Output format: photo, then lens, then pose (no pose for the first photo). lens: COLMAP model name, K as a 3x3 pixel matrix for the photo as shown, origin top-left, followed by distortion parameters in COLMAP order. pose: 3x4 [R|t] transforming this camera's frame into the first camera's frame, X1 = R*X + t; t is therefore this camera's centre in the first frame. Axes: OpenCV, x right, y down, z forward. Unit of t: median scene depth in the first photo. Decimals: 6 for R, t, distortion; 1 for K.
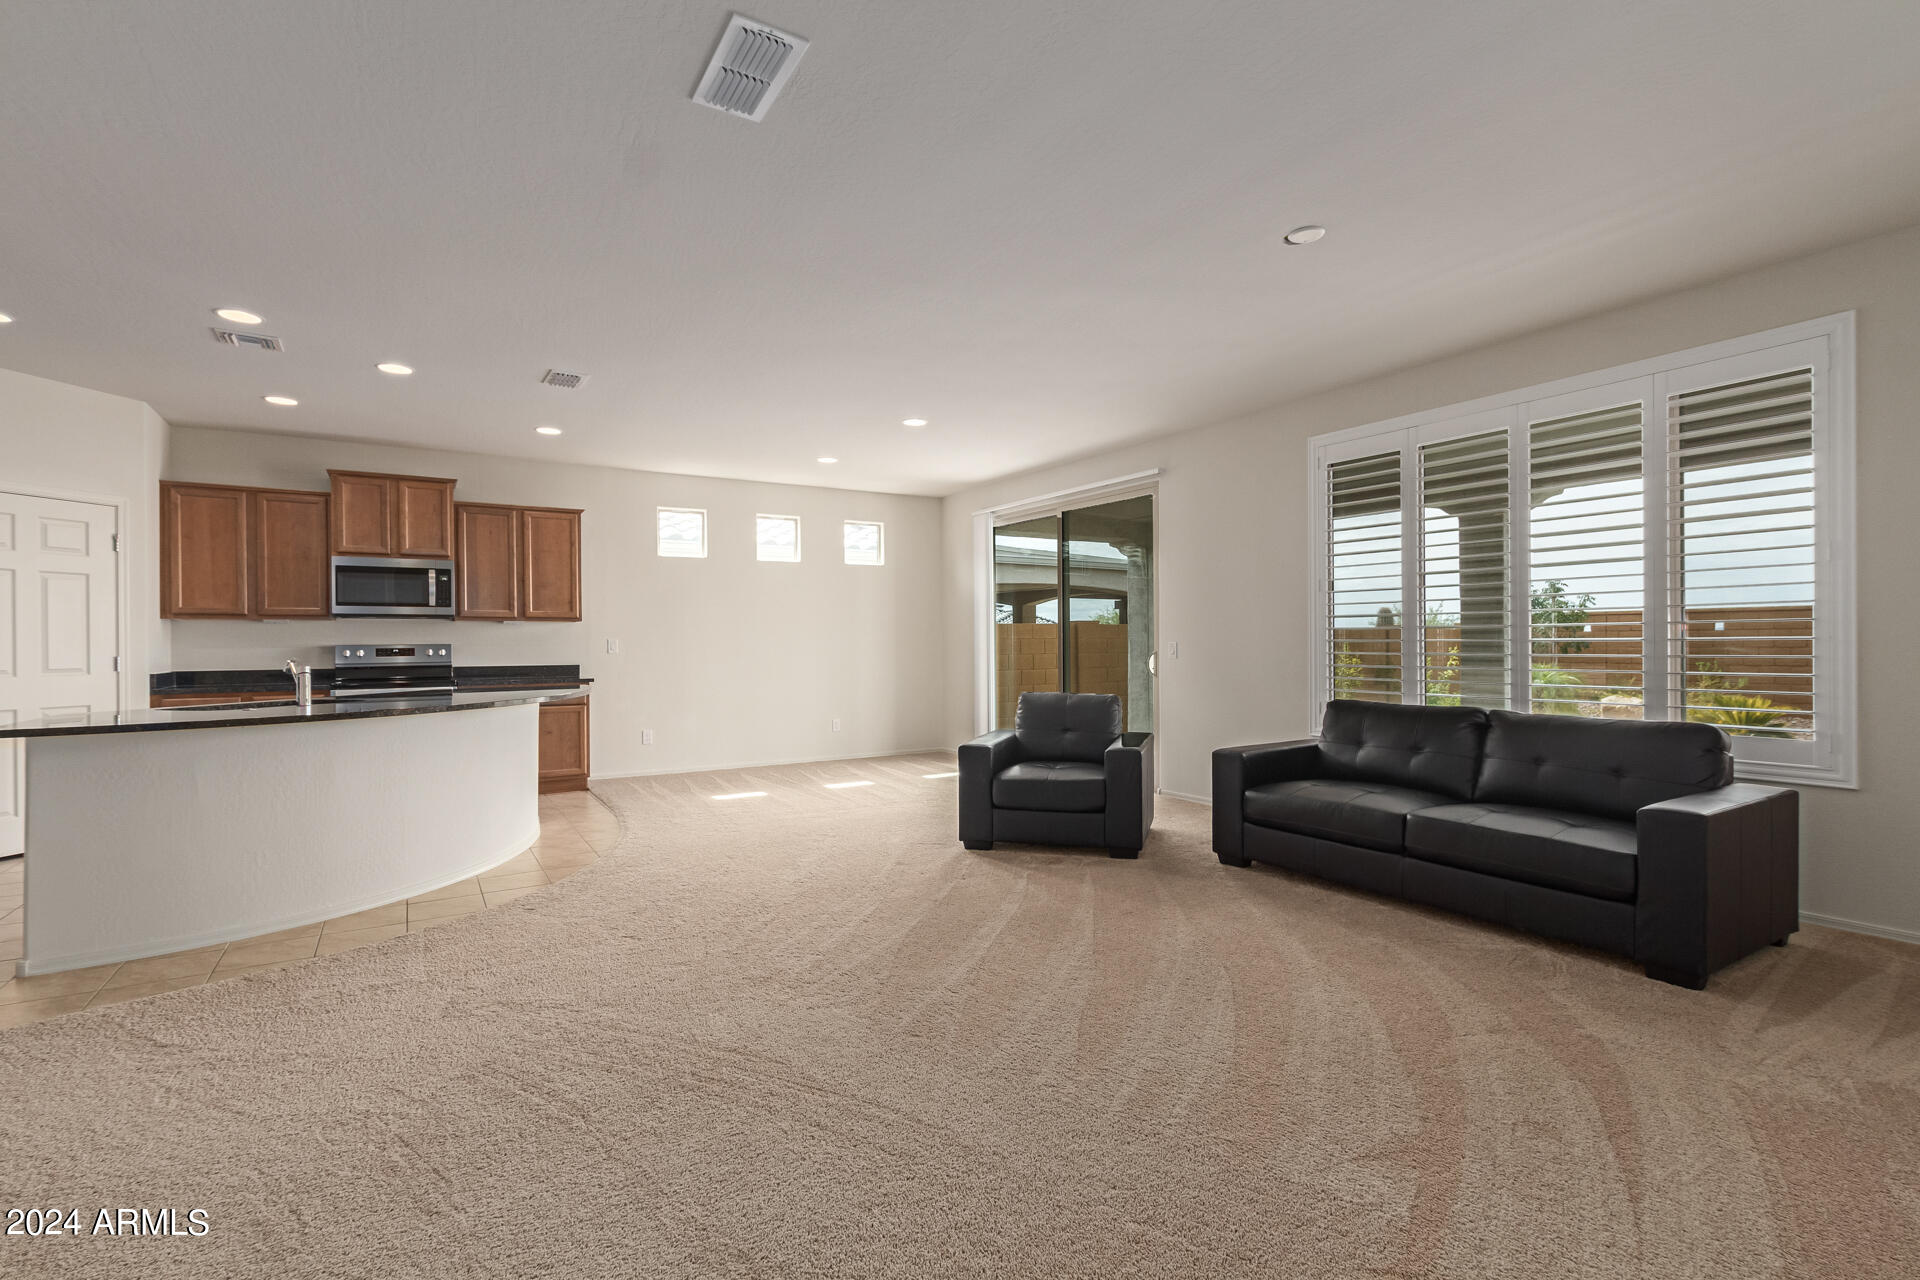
lens RADIAL K [[875.7, 0, 952.0], [0, 875.7, 645.2], [0, 0, 1]] dist [0.001200, 0.000102]
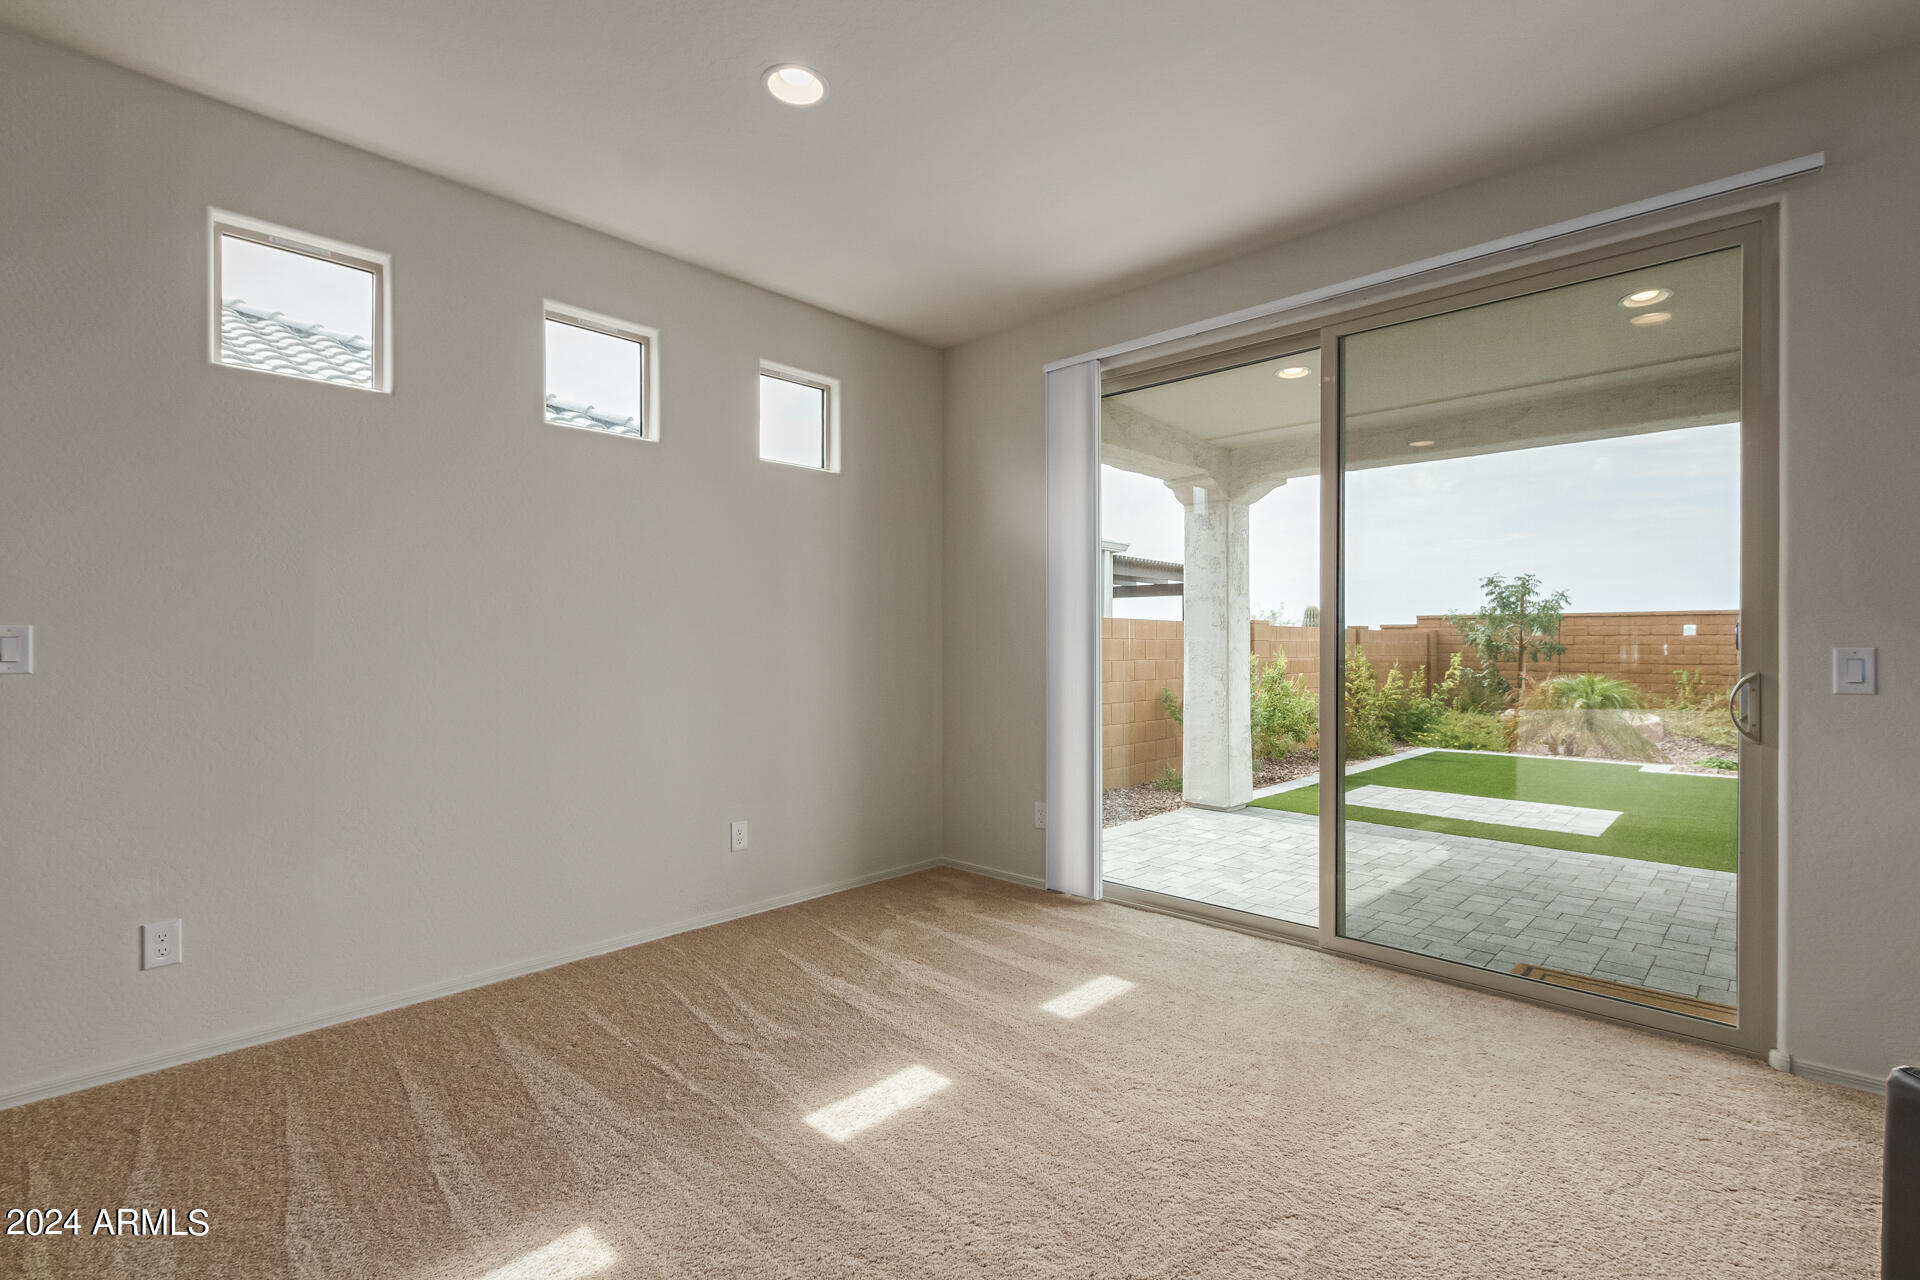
lens RADIAL K [[875.7, 0, 952.0], [0, 875.7, 645.2], [0, 0, 1]] dist [0.001200, 0.000102]
pose [[0.965007, 0.006704, 0.262139, -0.185946], [-0.006327, 0.999977, -0.002282, -0.002073], [-0.262149, 0.000543, 0.965027, 0.729640]]
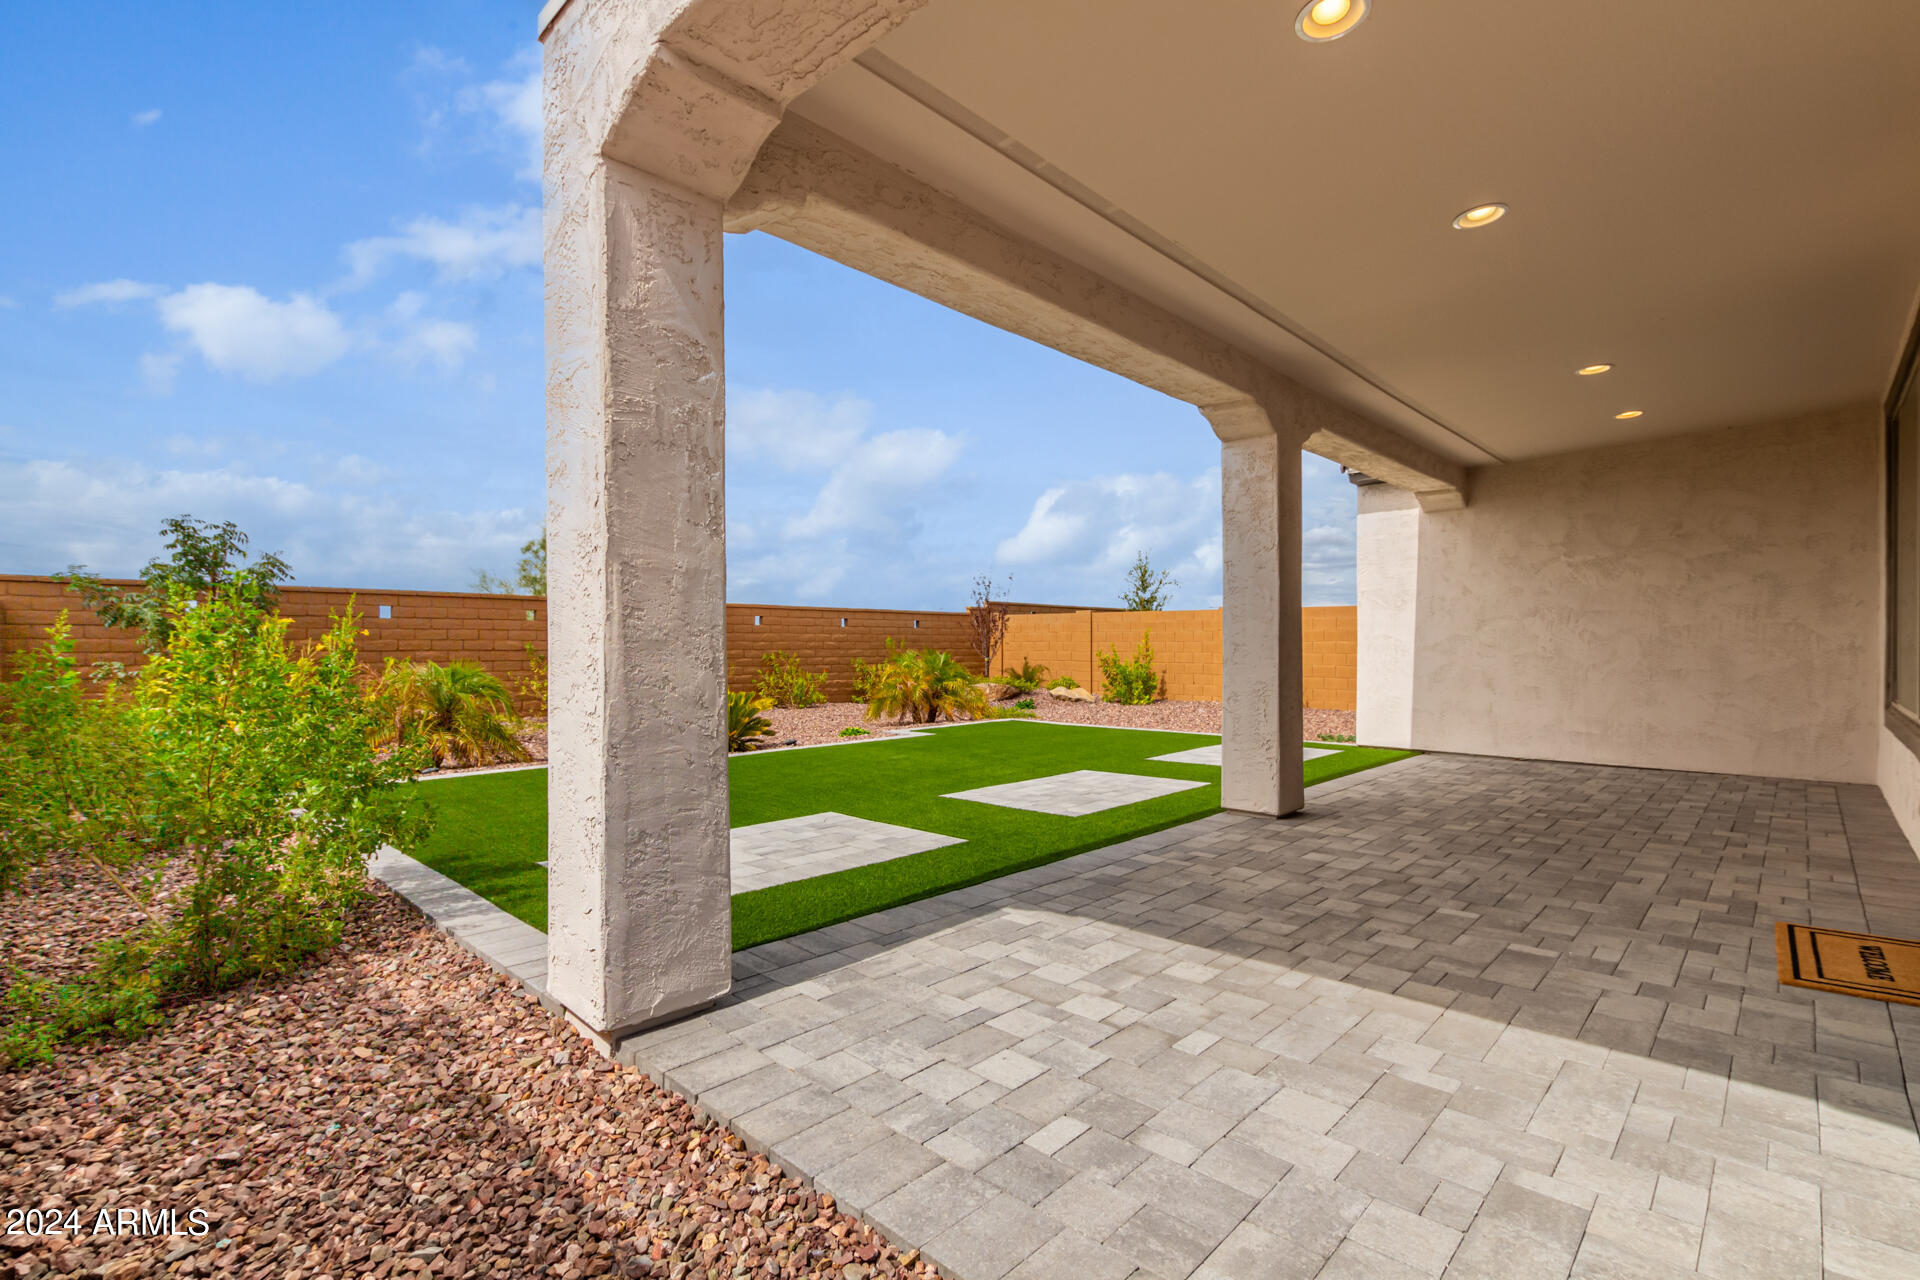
lens RADIAL K [[873.0, 0, 967.4], [0, 873.0, 641.9], [0, 0, 1]] dist [0.005076, 0.000662]
pose [[-0.264713, 0.007822, 0.964295, -0.029717], [0.002667, 0.999969, -0.007379, 0.024268], [-0.964323, 0.000618, -0.264726, 1.573633]]
